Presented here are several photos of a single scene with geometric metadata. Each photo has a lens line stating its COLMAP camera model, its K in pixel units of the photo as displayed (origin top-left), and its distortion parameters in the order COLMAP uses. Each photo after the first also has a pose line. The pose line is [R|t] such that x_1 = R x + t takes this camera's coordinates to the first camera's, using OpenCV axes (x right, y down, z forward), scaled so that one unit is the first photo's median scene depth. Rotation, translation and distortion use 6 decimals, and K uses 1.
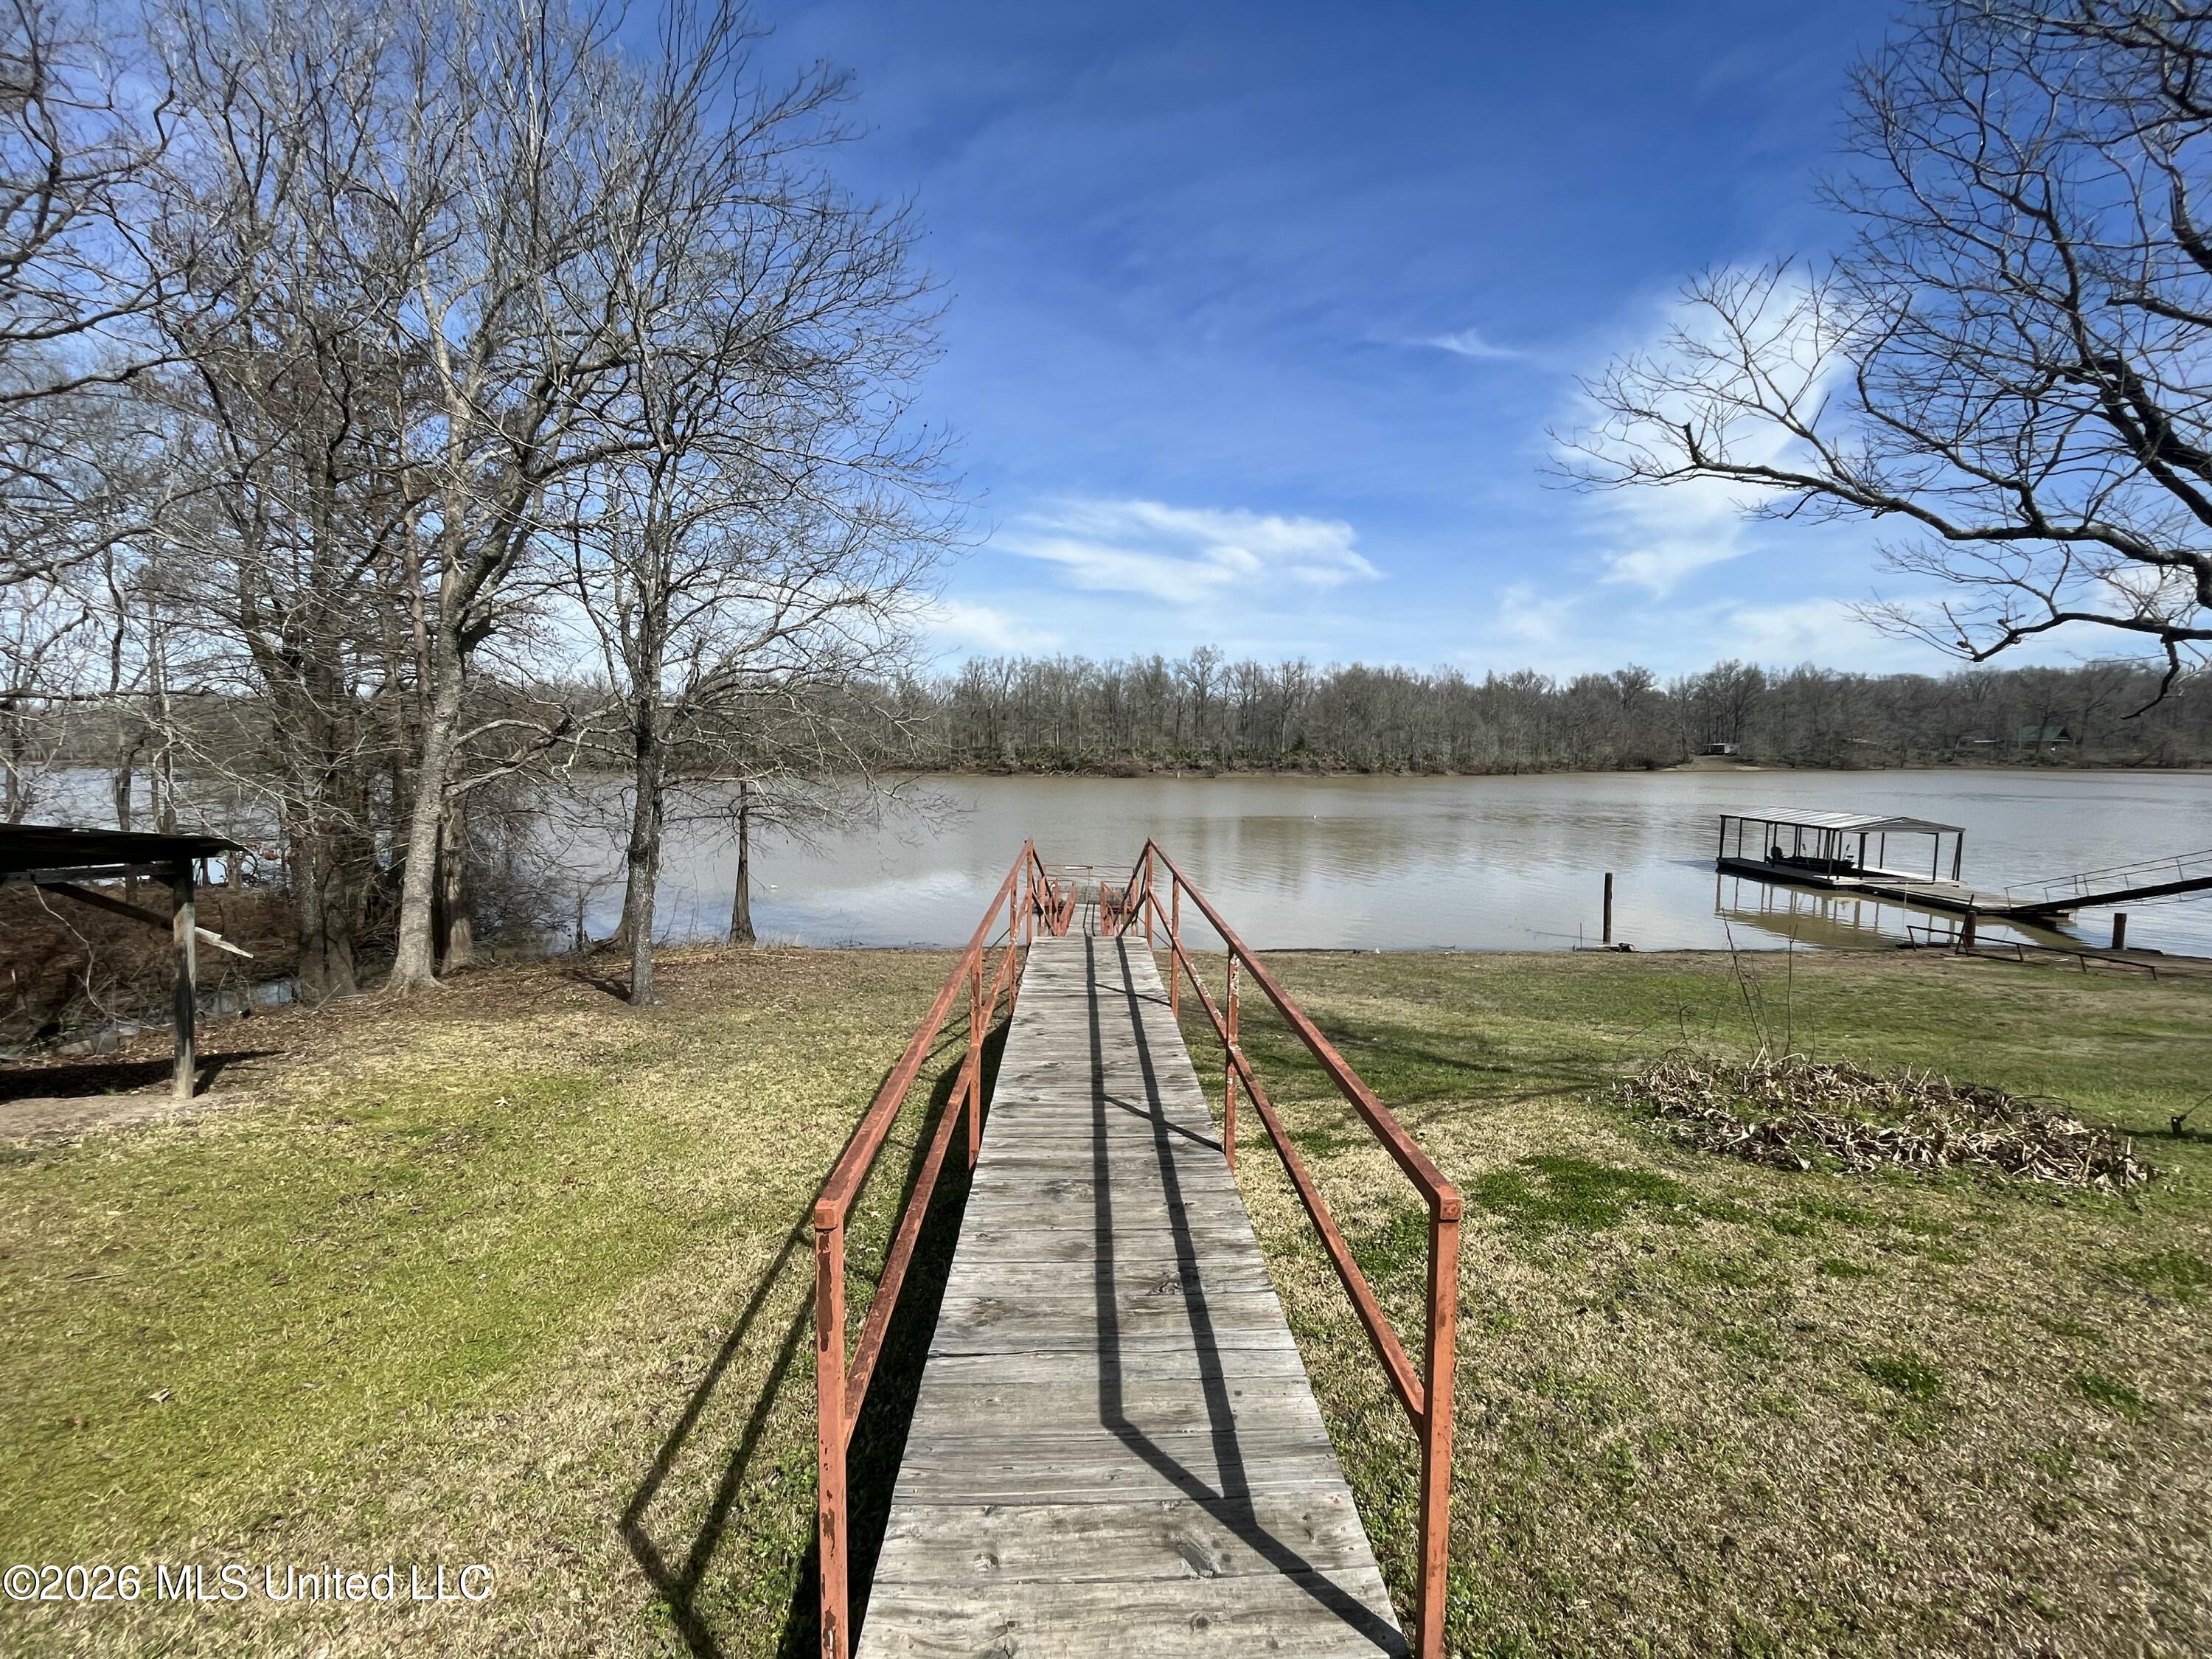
lens RADIAL K [[893.9, 0, 1104.0], [0, 893.9, 831.5], [0, 0, 1]] dist [-0.005855, -0.000529]
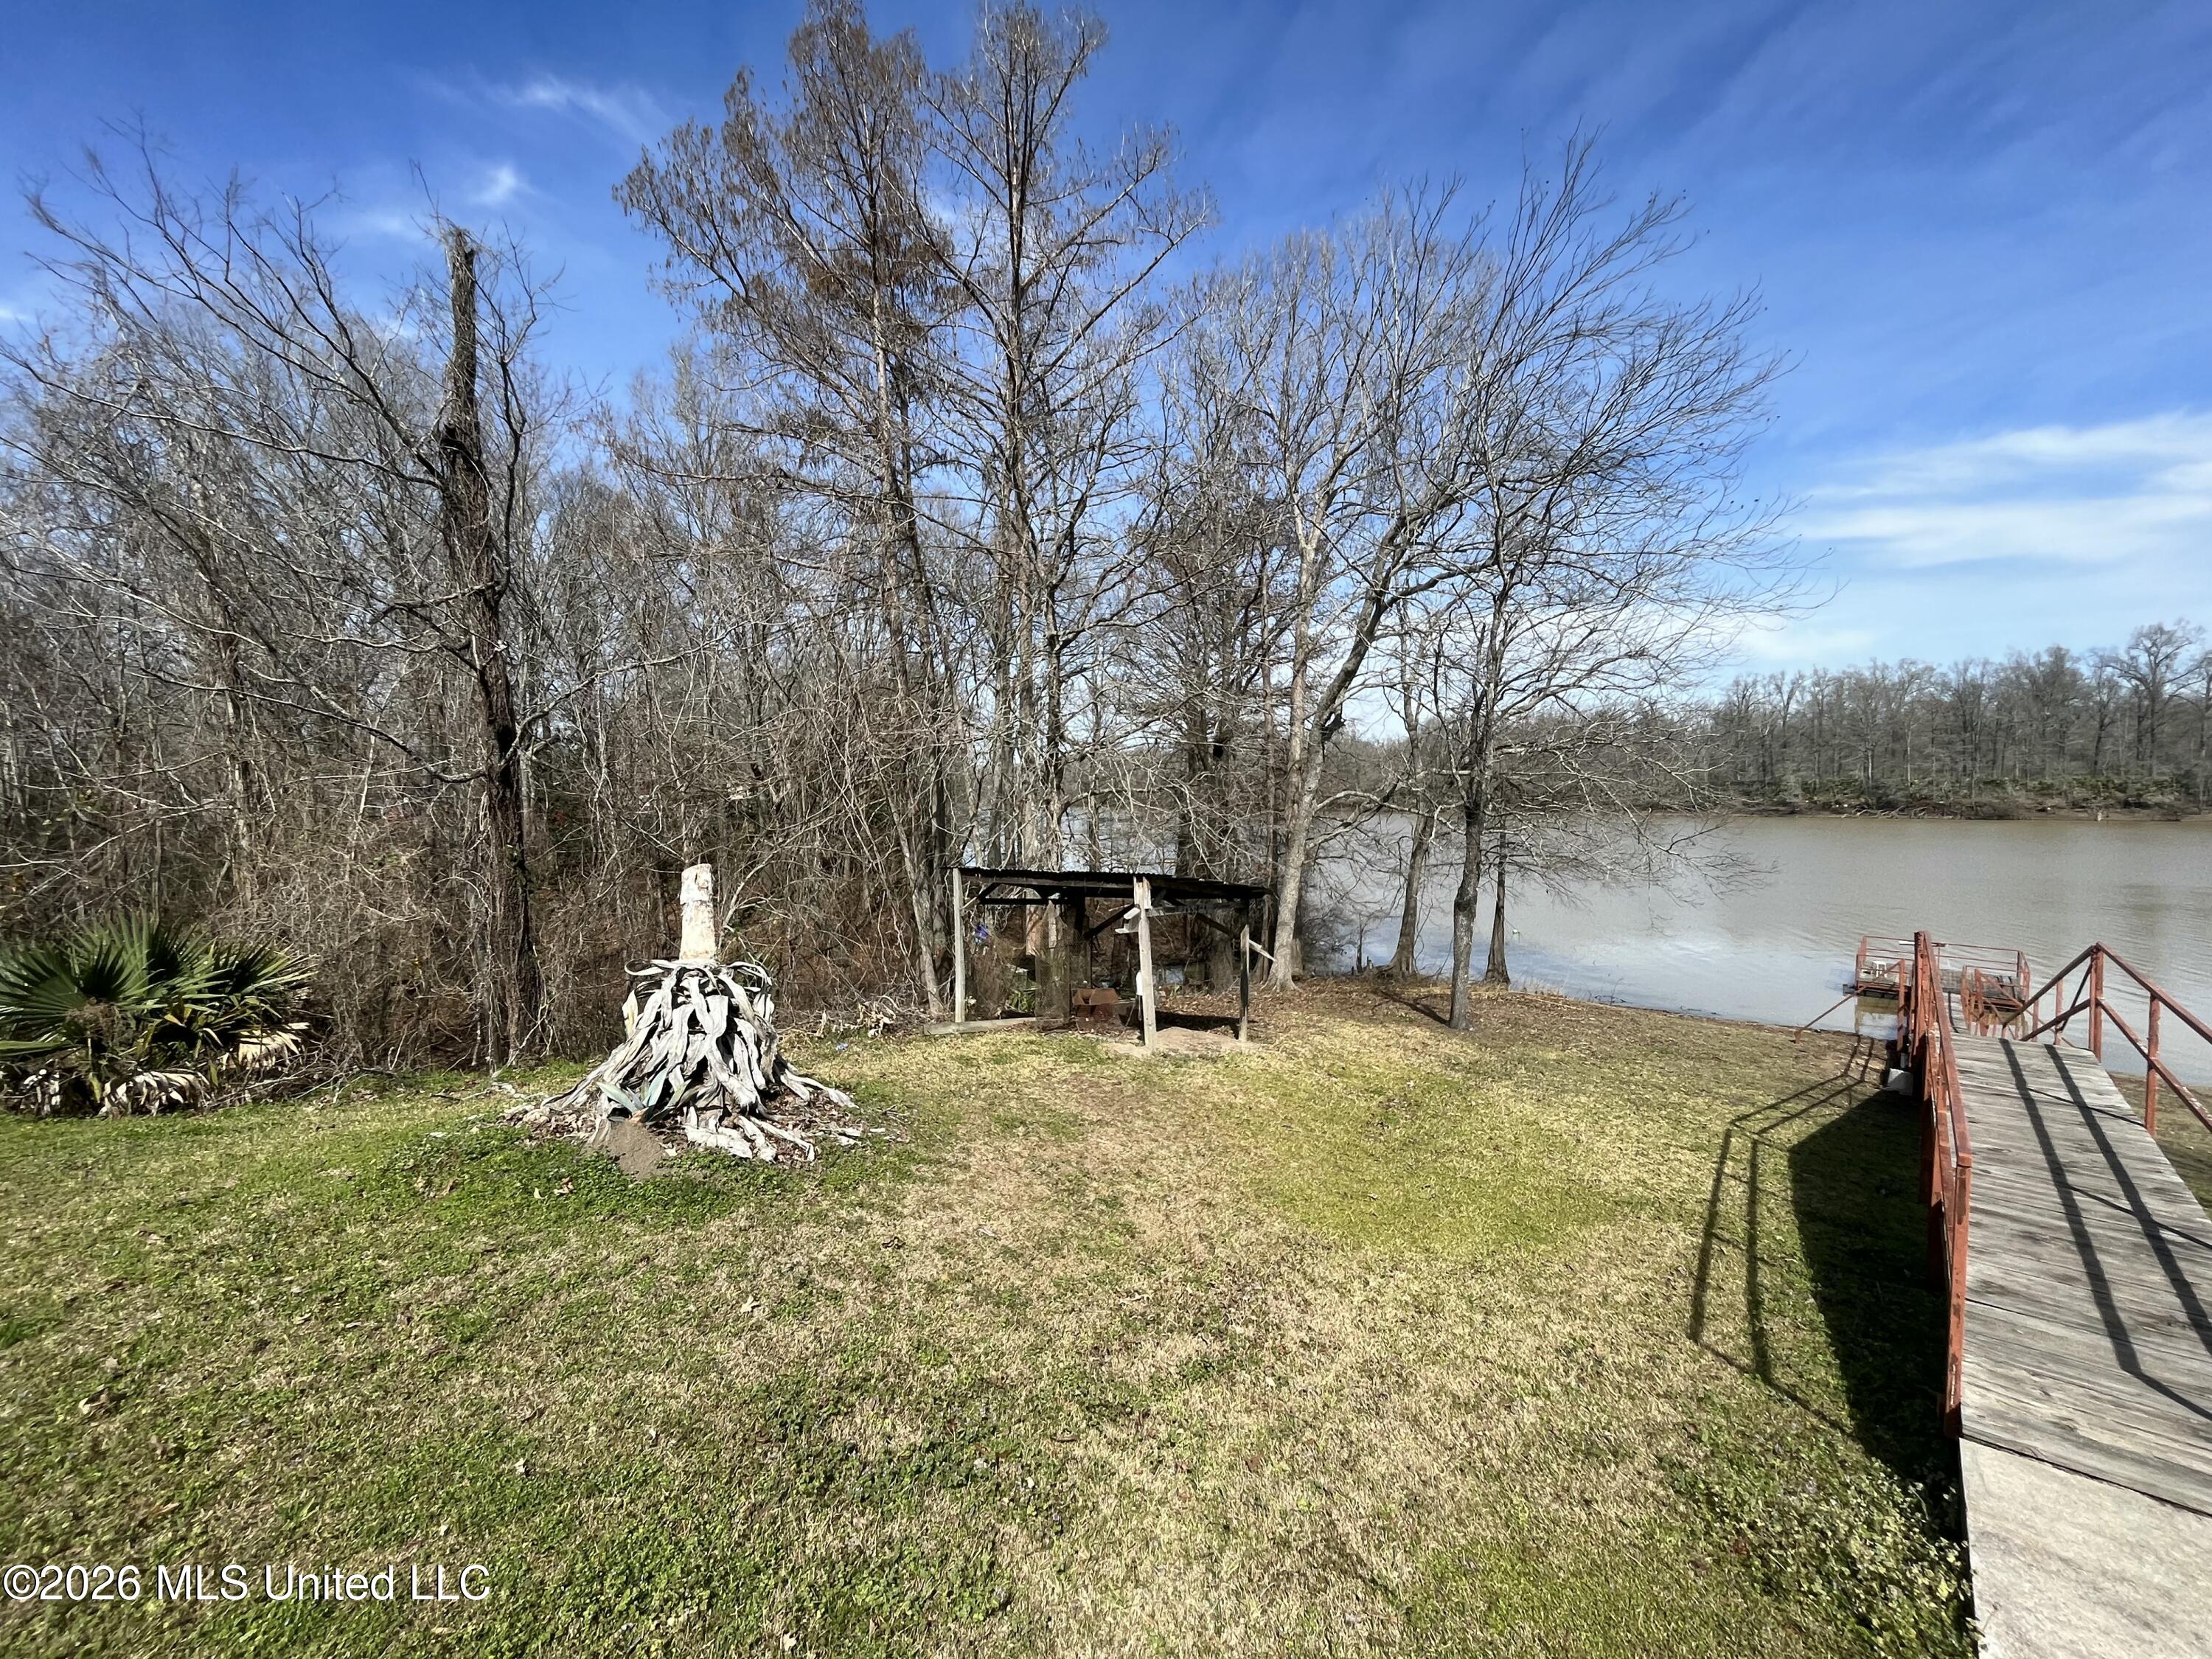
lens RADIAL K [[893.9, 0, 1099.8], [0, 893.9, 819.7], [0, 0, 1]] dist [-0.005855, -0.000529]
pose [[0.723842, 0.008614, -0.689912, -0.045492], [-0.045751, 0.998321, -0.035537, -0.027330], [0.688448, 0.057287, 0.723020, -0.262055]]
